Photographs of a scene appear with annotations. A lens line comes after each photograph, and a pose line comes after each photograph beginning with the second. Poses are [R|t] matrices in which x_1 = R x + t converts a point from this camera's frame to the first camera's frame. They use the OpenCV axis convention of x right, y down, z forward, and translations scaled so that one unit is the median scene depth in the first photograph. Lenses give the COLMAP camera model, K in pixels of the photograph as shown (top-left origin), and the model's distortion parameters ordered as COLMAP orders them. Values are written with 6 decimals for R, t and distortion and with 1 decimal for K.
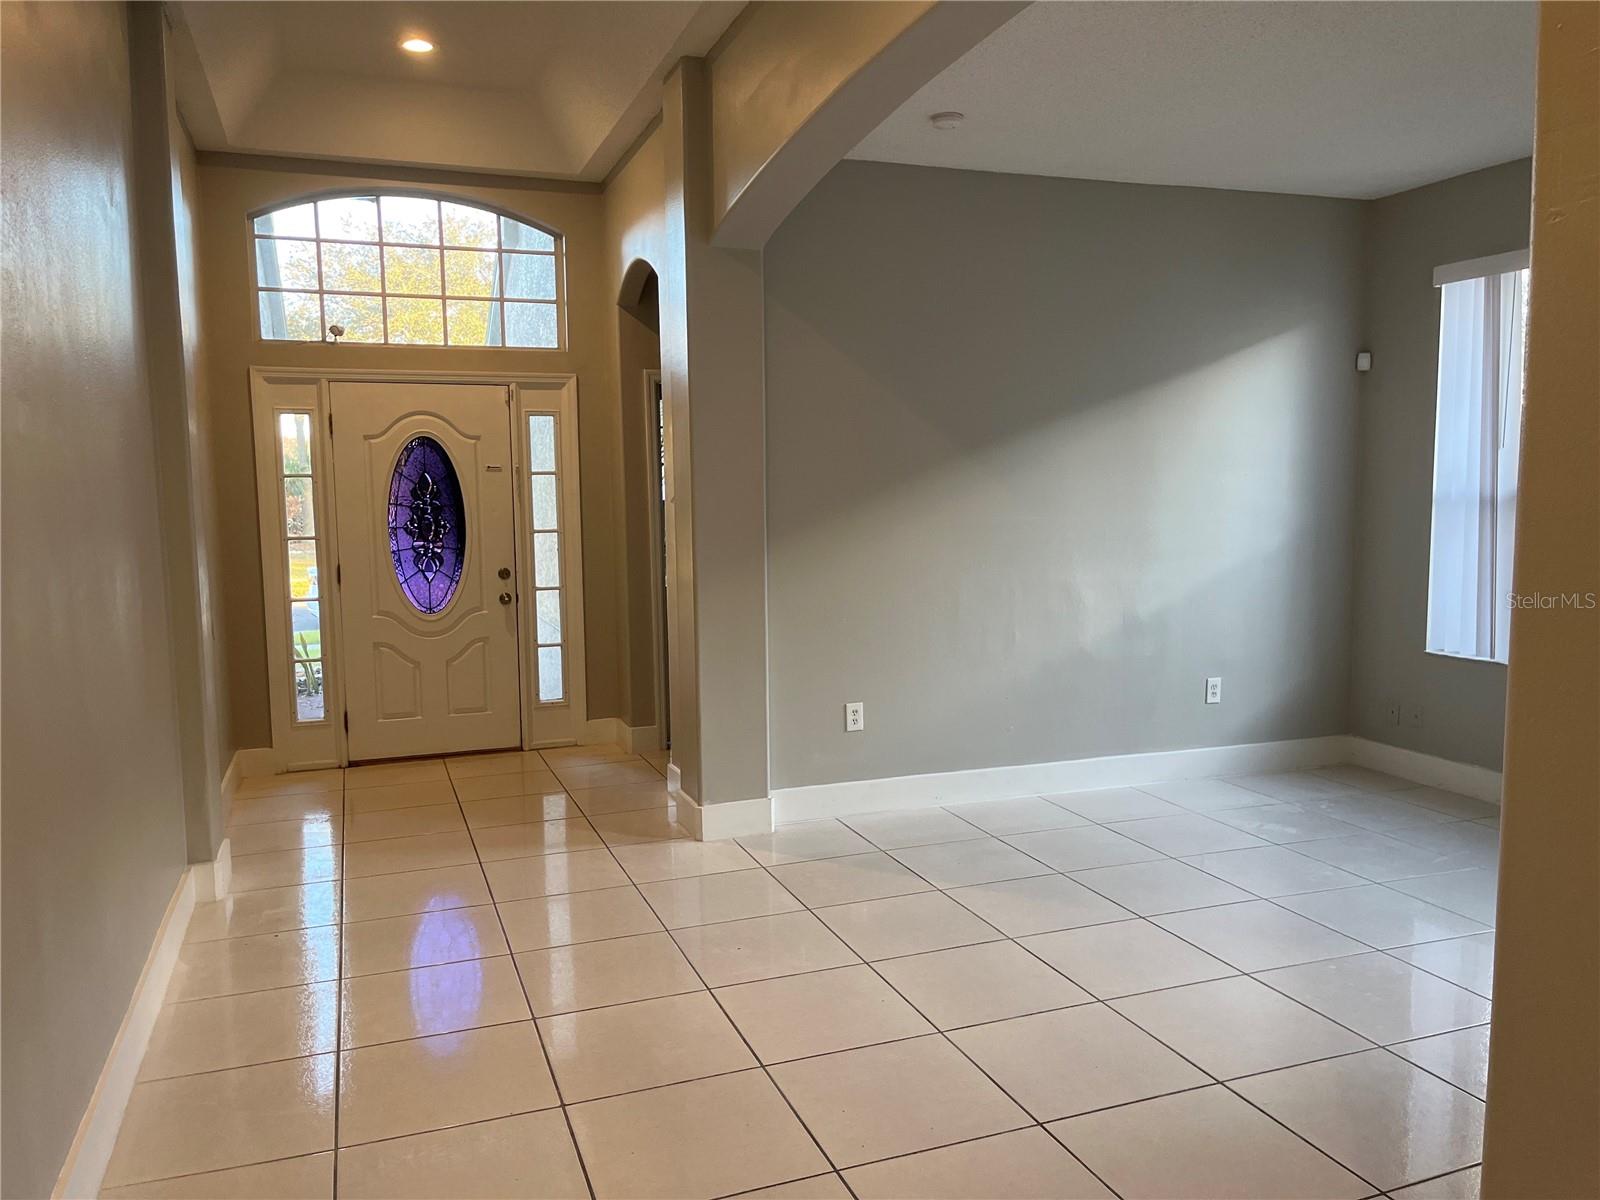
lens RADIAL K [[1215.8, 0, 800.7], [0, 1215.8, 598.3], [0, 0, 1]] dist [0.063678, -0.058363]
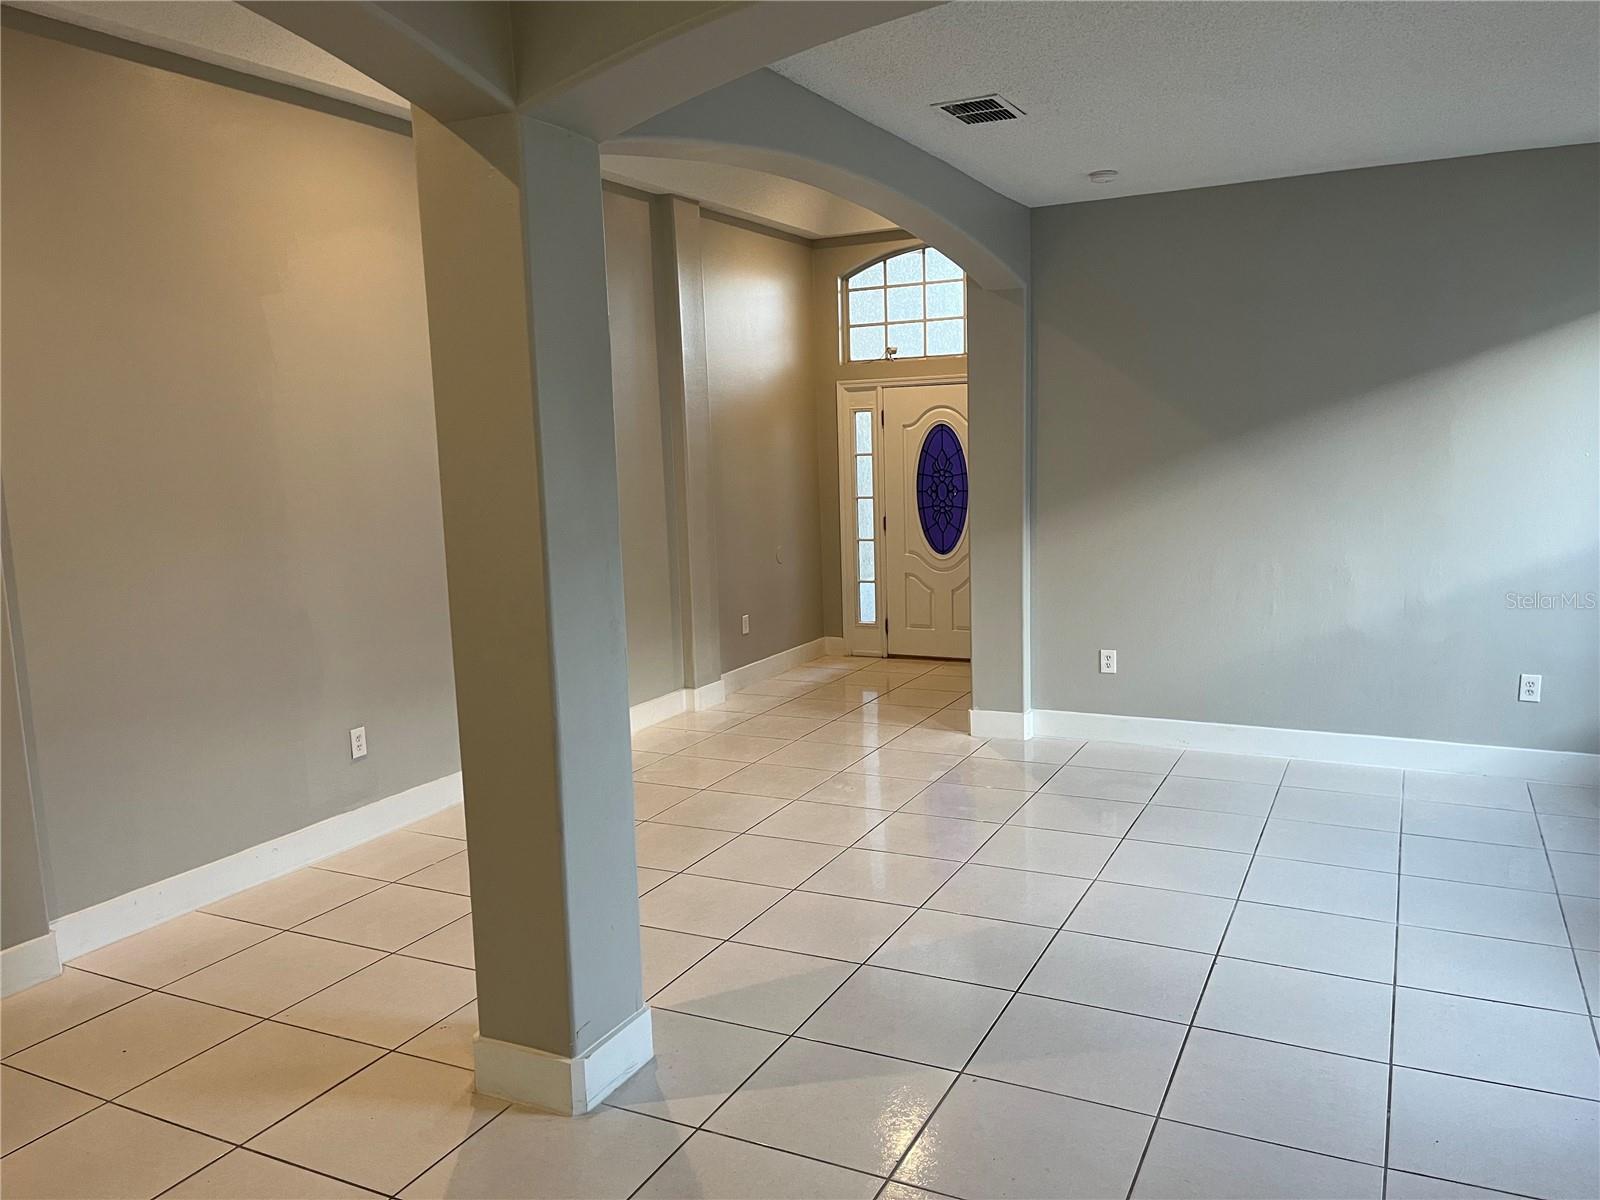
lens RADIAL K [[1215.8, 0, 803.2], [0, 1215.8, 600.4], [0, 0, 1]] dist [0.063678, -0.058363]
pose [[0.678928, 0.088938, -0.728798, 0.622266], [-0.045946, 0.995837, 0.078724, -0.038425], [0.732765, -0.019962, 0.680189, -0.039249]]
